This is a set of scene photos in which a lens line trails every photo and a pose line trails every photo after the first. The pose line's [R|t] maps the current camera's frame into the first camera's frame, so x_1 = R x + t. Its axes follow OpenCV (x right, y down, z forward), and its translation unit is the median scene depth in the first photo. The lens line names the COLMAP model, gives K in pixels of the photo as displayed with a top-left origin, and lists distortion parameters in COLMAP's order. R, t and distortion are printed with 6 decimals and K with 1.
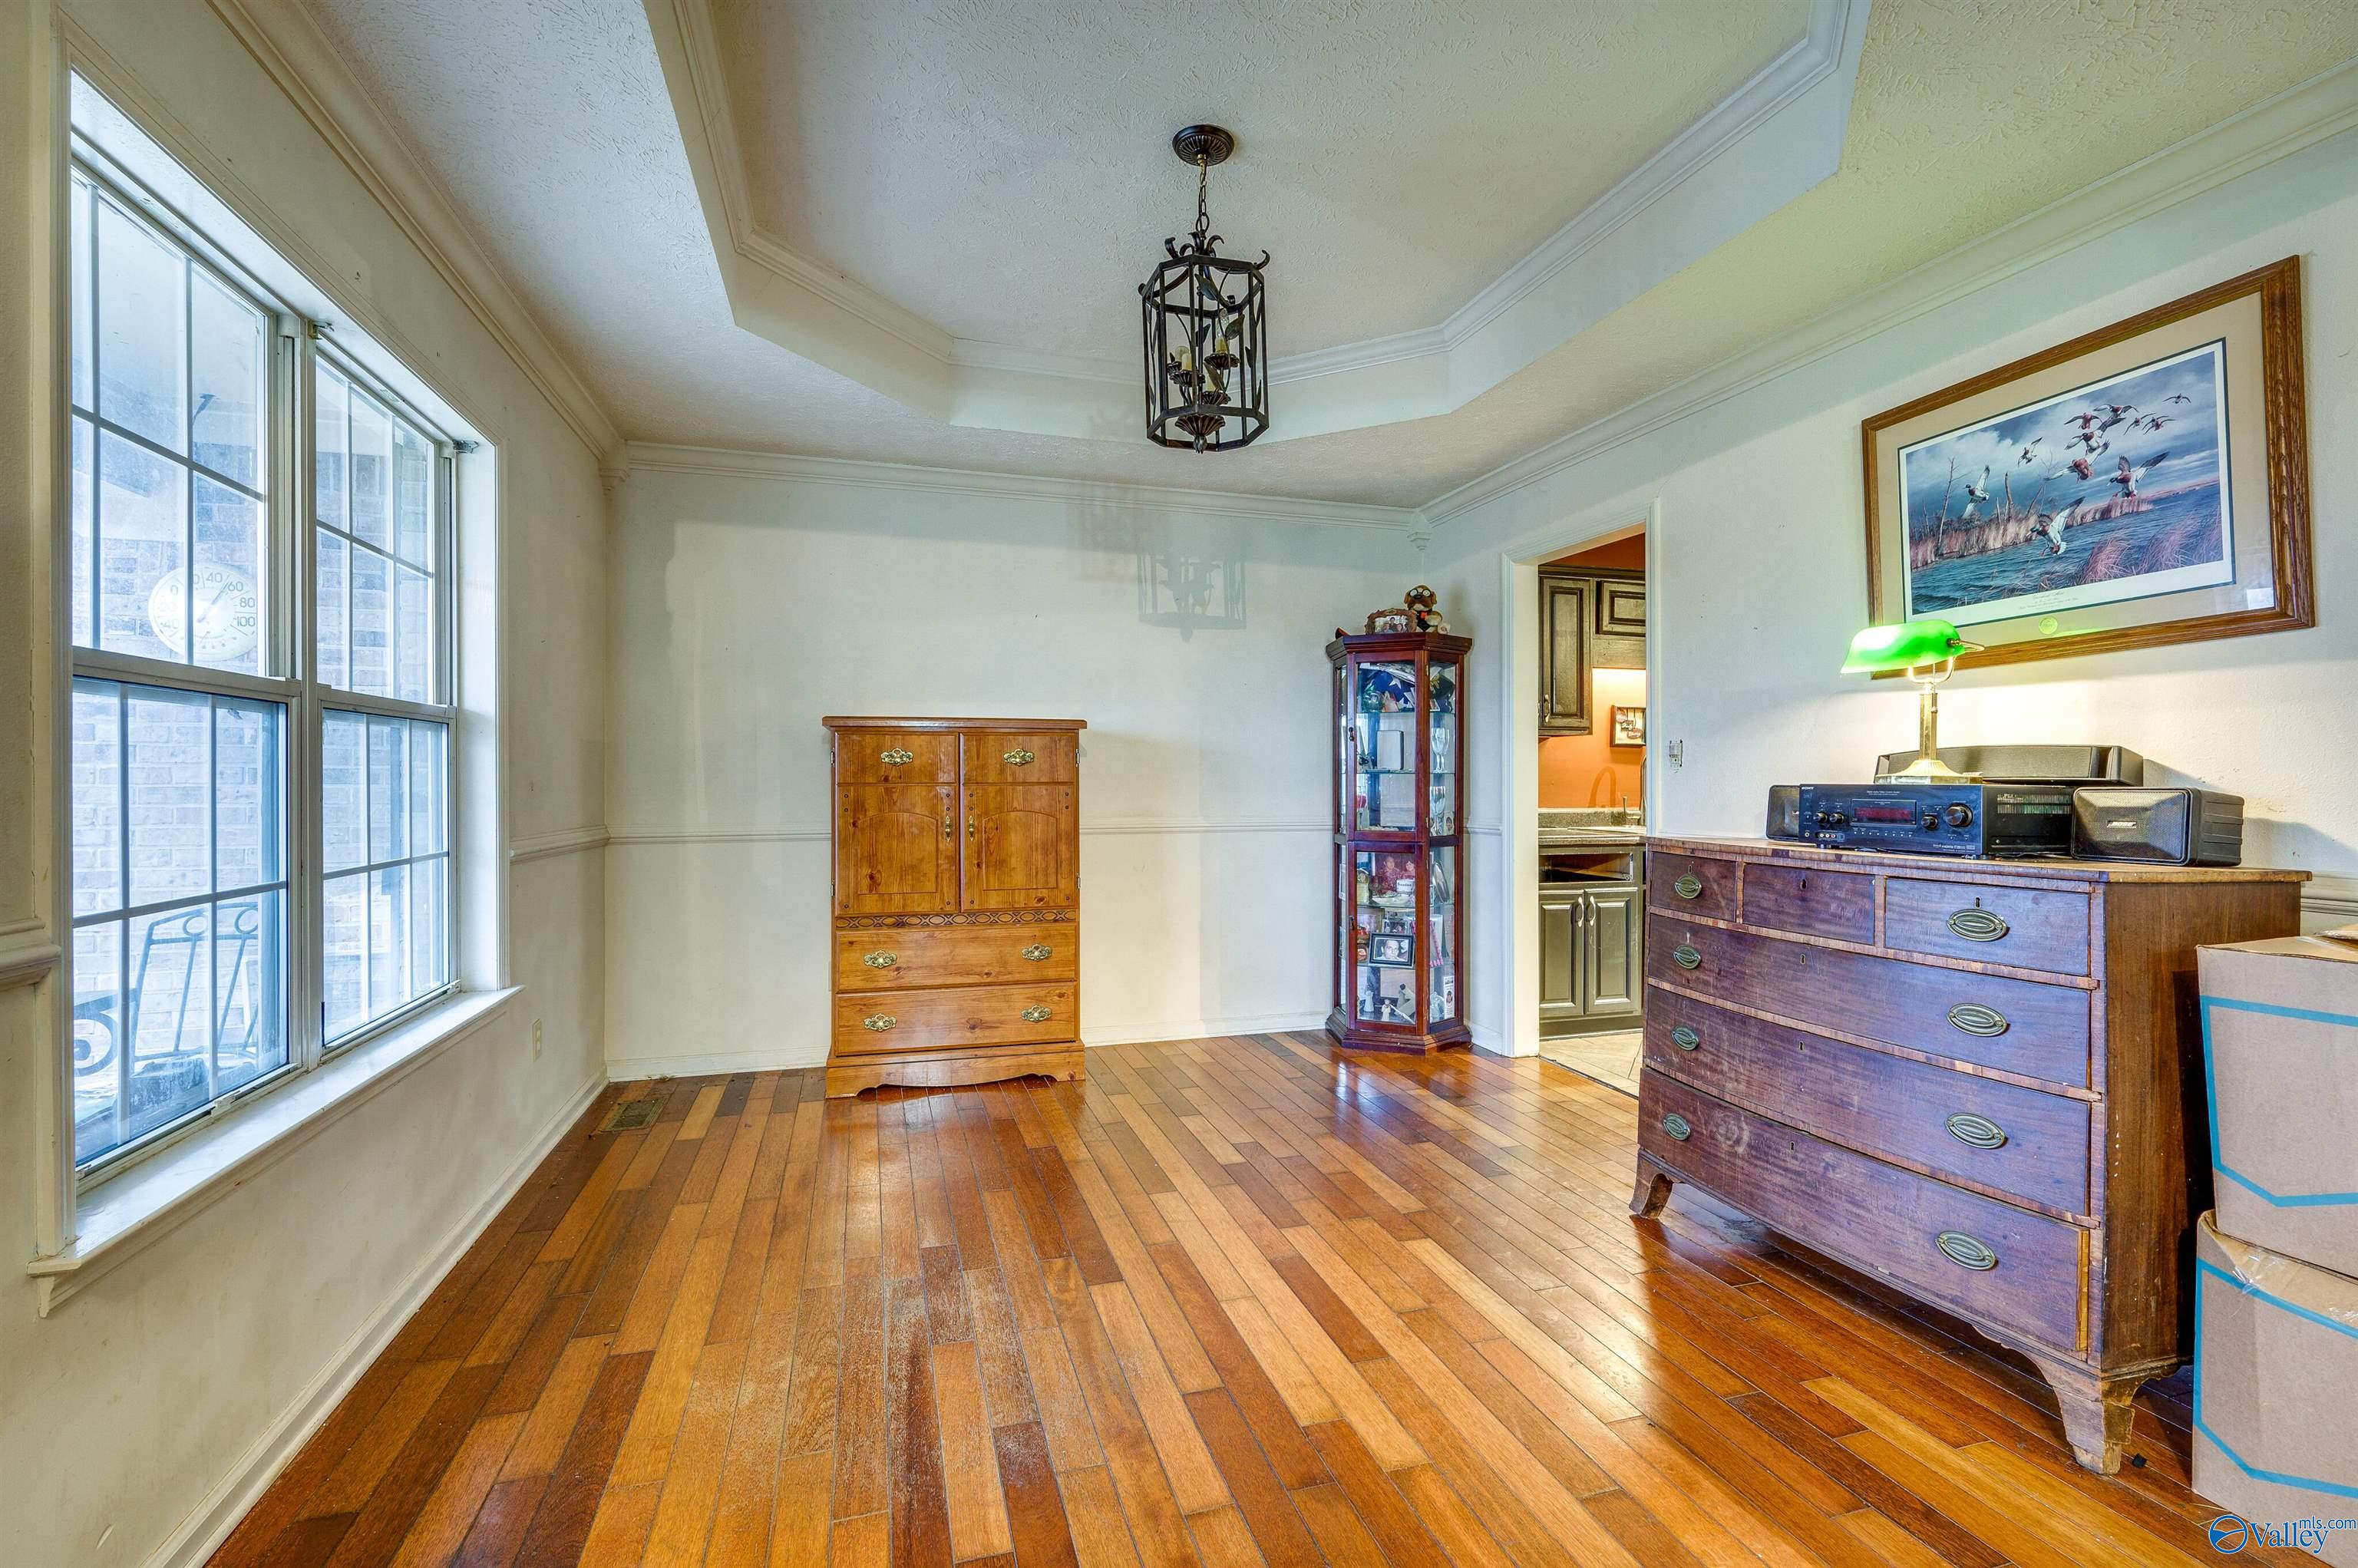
lens RADIAL K [[1043.4, 0, 1183.0], [0, 1043.4, 776.9], [0, 0, 1]] dist [0.001046, 0.000027]
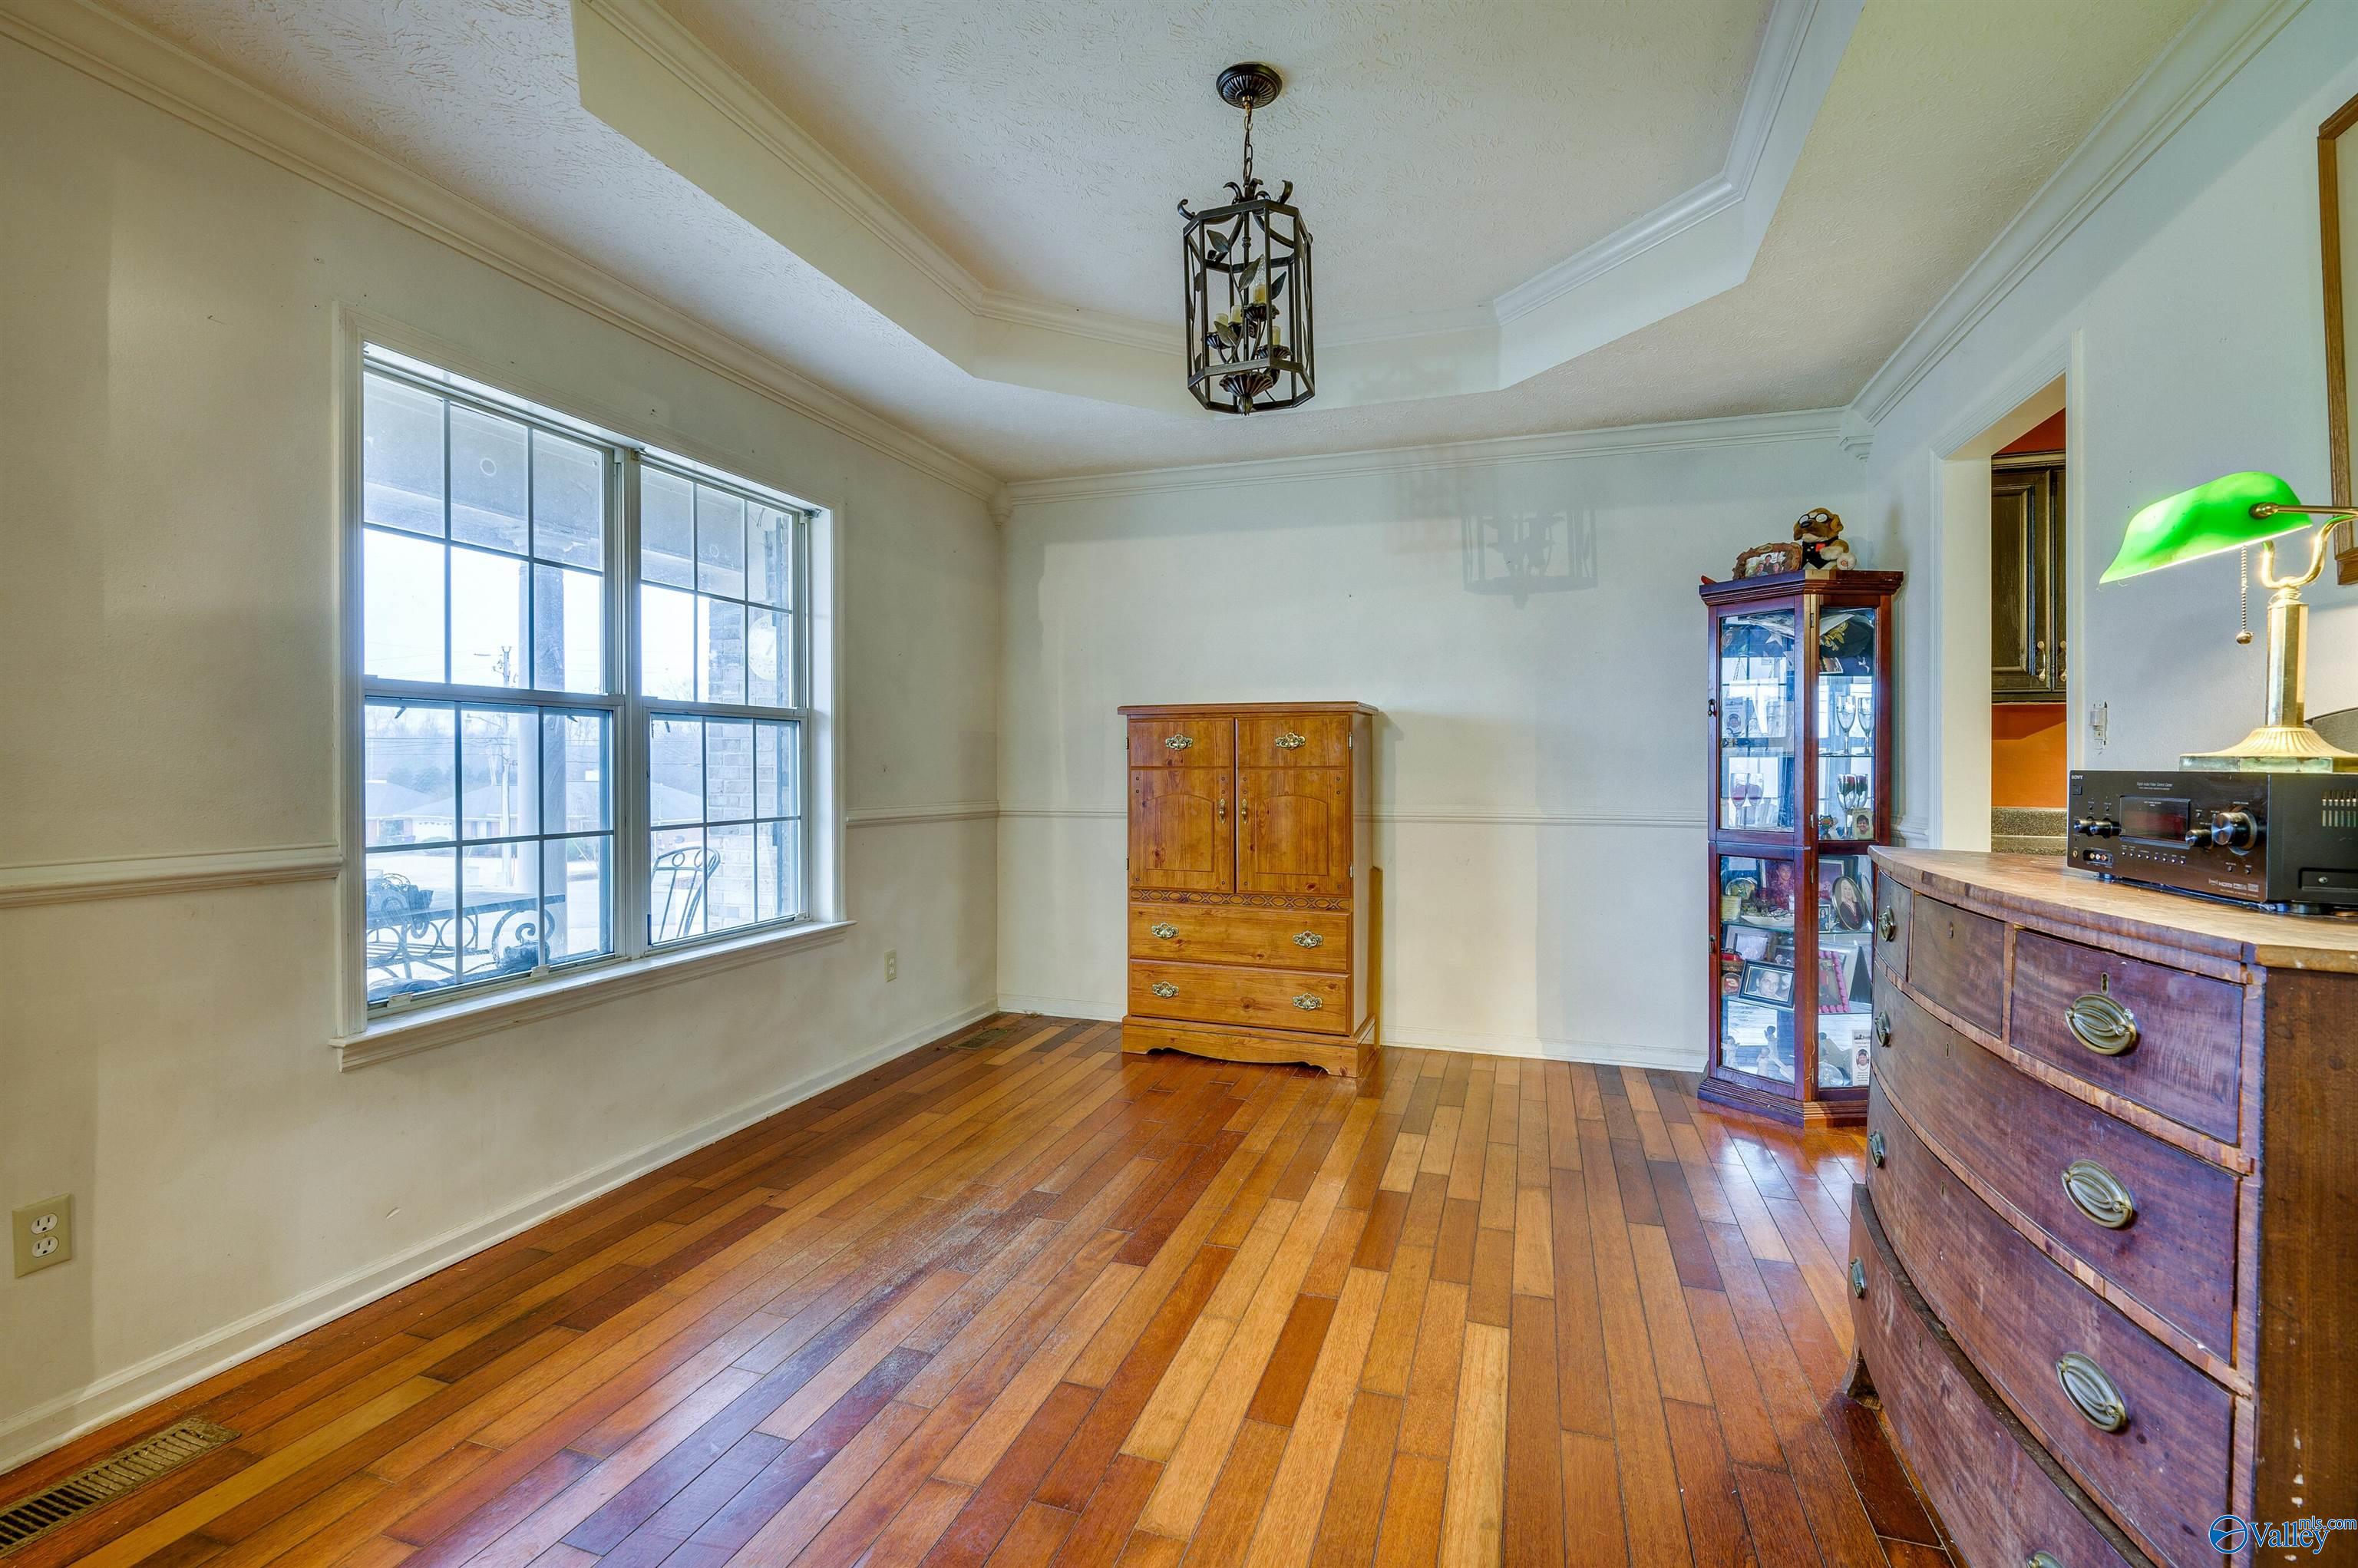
lens RADIAL K [[1045.8, 0, 1179.8], [0, 1045.8, 766.2], [0, 0, 1]] dist [0.001957, -0.000016]
pose [[0.814698, 0.002453, -0.579881, 0.340565], [-0.000864, 0.999995, 0.003015, 0.002119], [0.579885, -0.001955, 0.814696, 0.130534]]
